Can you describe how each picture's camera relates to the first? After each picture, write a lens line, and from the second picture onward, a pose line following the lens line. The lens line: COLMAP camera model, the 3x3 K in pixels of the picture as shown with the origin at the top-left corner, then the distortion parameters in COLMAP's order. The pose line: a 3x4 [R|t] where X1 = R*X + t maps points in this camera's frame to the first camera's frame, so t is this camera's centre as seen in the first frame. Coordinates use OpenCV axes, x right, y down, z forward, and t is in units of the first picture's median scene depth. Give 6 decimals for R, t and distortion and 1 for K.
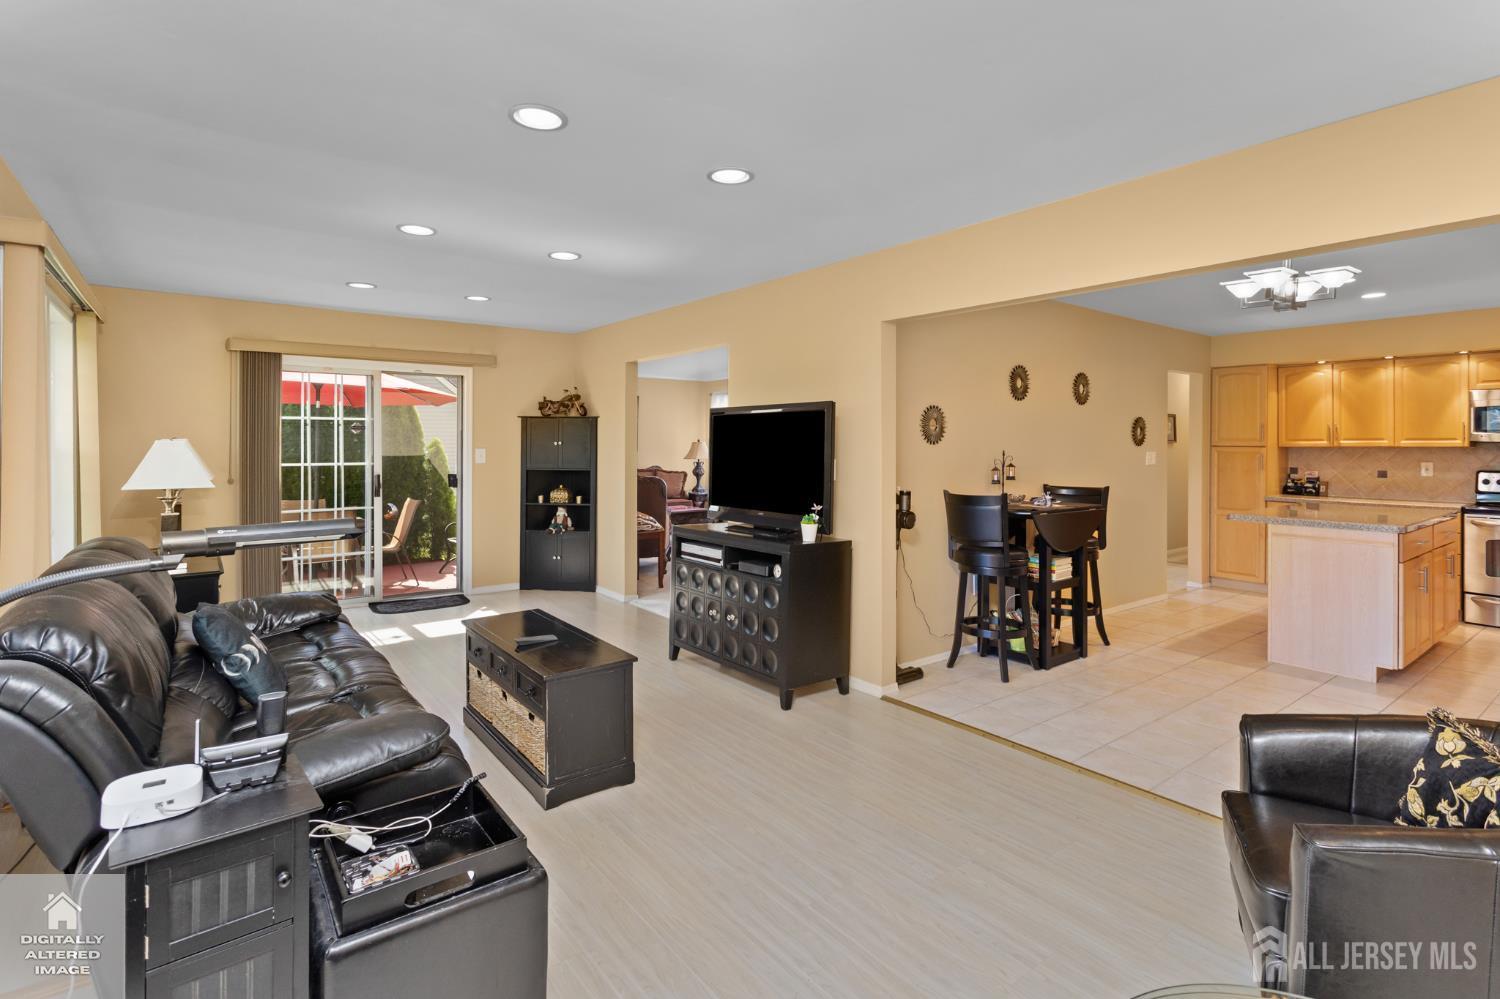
lens RADIAL K [[727.1, 0, 758.4], [0, 727.1, 449.6], [0, 0, 1]] dist [-0.002272, 0.002398]
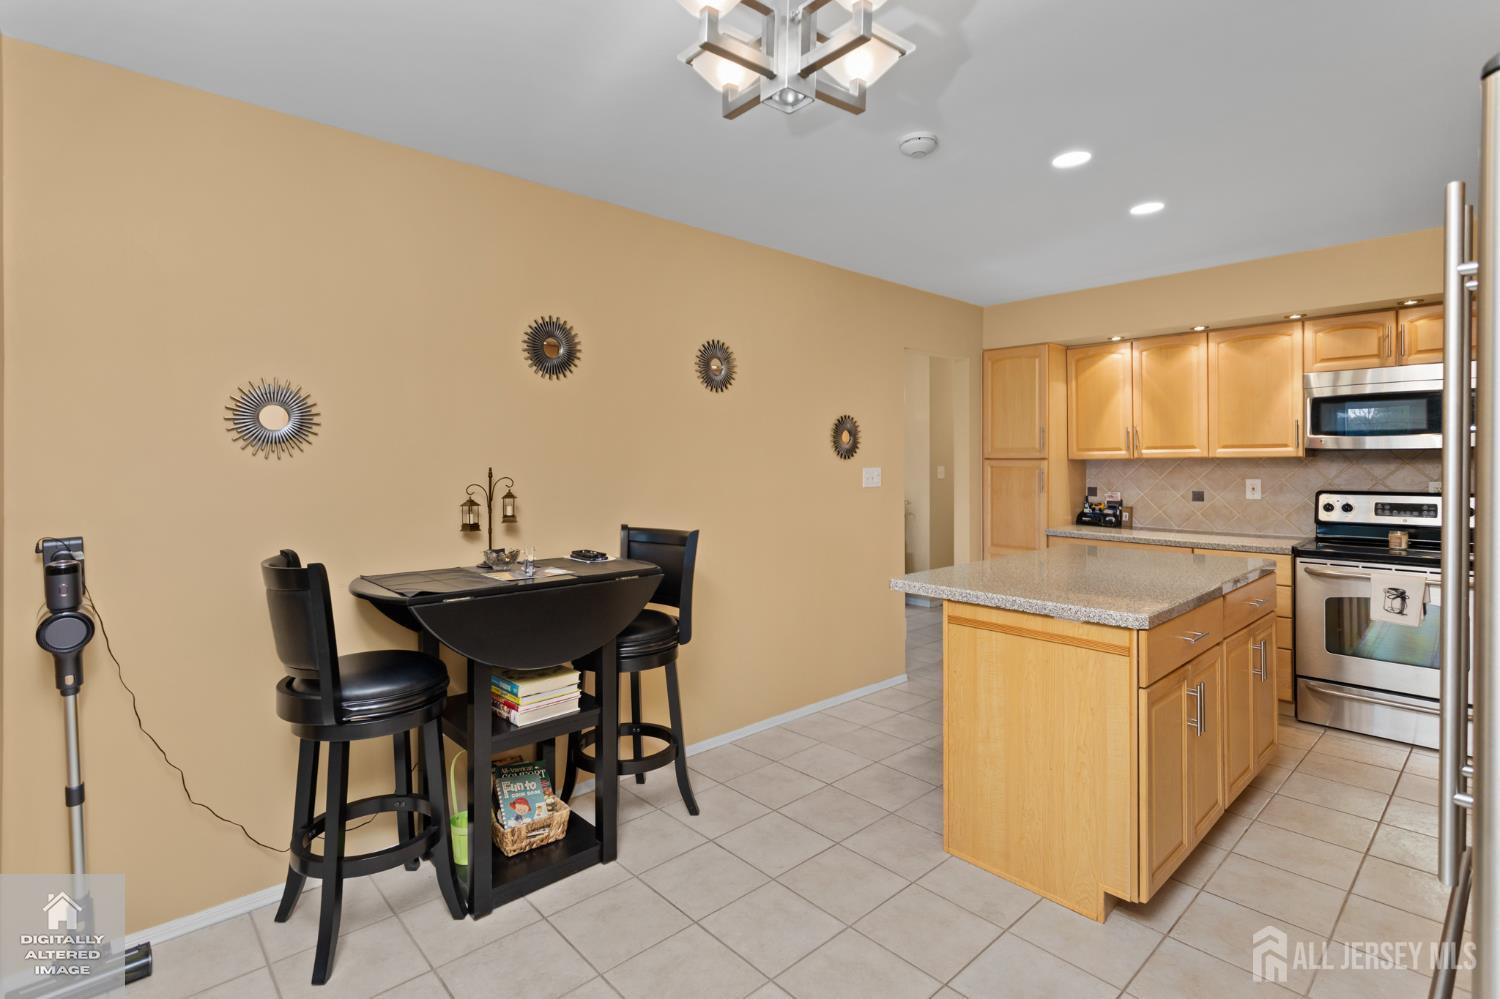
lens RADIAL K [[727.1, 0, 747.6], [0, 727.1, 466.6], [0, 0, 1]] dist [-0.002272, 0.002398]
pose [[0.996145, -0.008047, 0.087348, 0.367023], [0.008027, 0.999968, 0.000572, 0.000772], [-0.087350, 0.000131, 0.996178, 0.338581]]
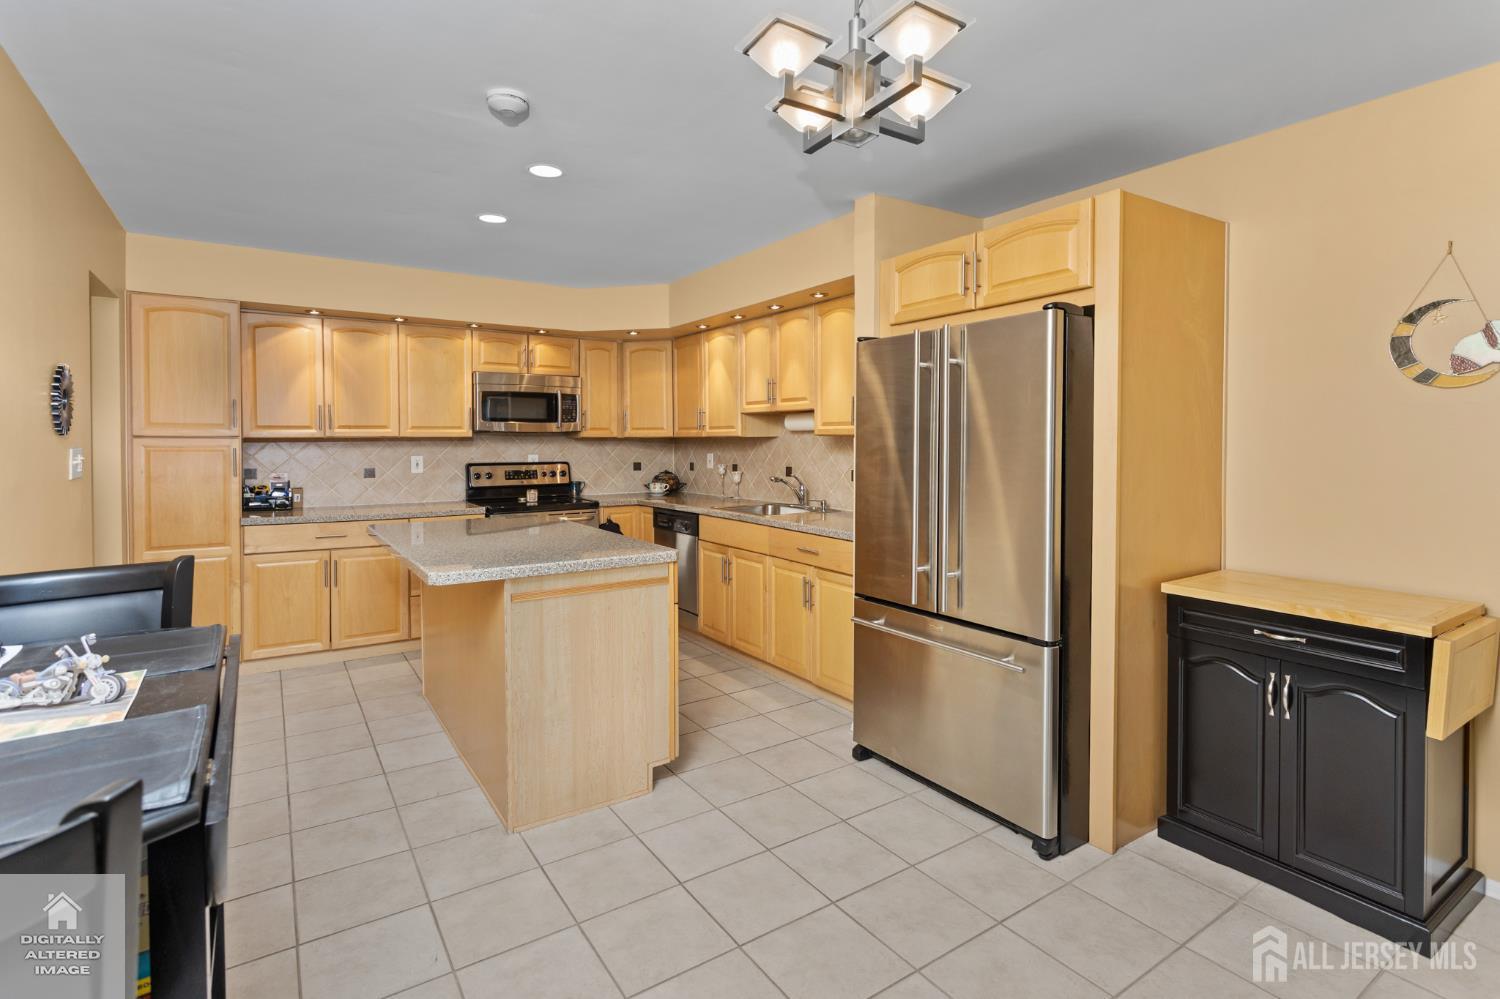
lens RADIAL K [[727.1, 0, 734.4], [0, 727.1, 448.5], [0, 0, 1]] dist [-0.002272, 0.002398]
pose [[0.078209, -0.016635, 0.996798, 0.129781], [0.007741, 0.999841, 0.016078, -0.001442], [-0.996907, 0.006459, 0.078326, 0.573154]]
